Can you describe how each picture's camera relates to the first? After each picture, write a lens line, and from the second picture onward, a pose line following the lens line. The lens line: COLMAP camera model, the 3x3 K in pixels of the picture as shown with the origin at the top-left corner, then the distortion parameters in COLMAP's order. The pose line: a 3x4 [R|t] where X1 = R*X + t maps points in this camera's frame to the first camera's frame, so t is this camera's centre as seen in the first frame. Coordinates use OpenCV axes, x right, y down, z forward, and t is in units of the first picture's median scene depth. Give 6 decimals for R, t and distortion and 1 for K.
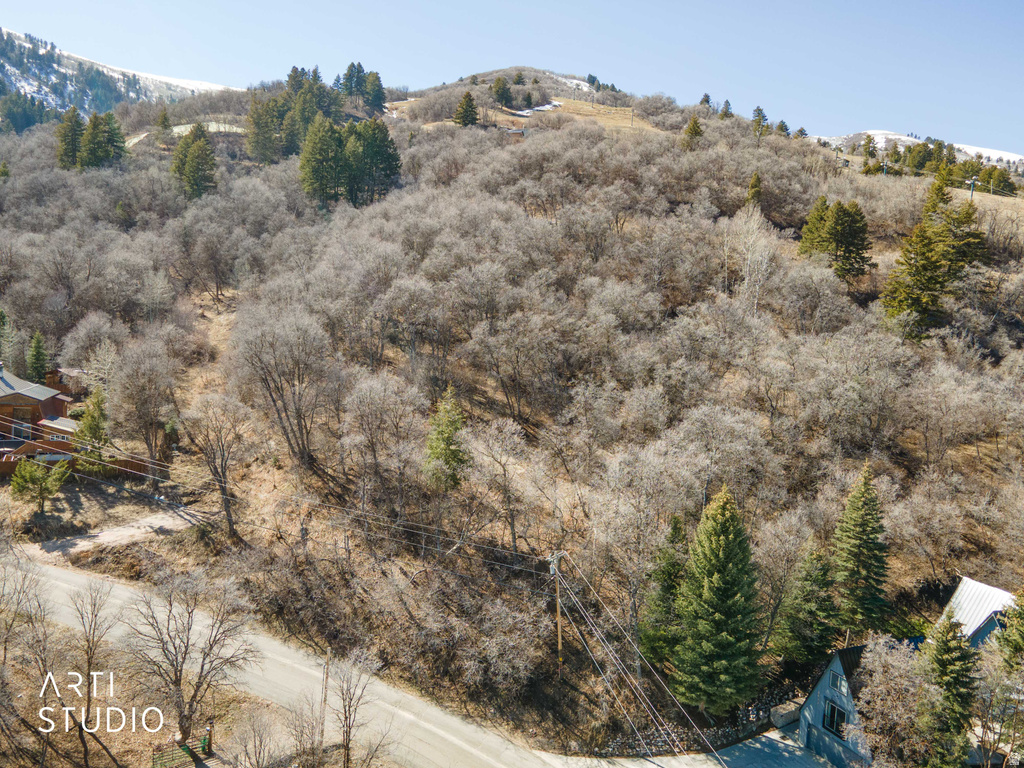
lens RADIAL K [[745.9, 0, 503.0], [0, 745.9, 379.6], [0, 0, 1]] dist [0.037092, -0.003680]
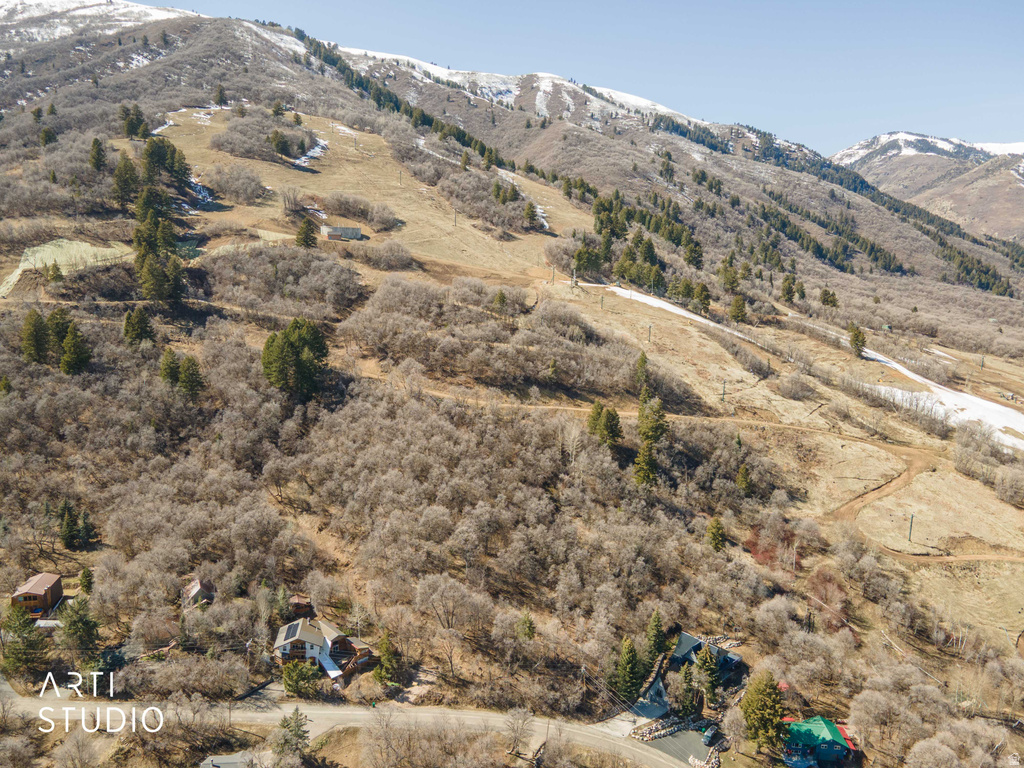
lens RADIAL K [[745.9, 0, 503.0], [0, 745.9, 379.6], [0, 0, 1]] dist [0.037092, -0.003680]
pose [[0.917328, -0.108883, 0.382954, -1.344252], [0.055217, 0.987374, 0.148469, -1.479920], [-0.394285, -0.115049, 0.911758, -1.667662]]
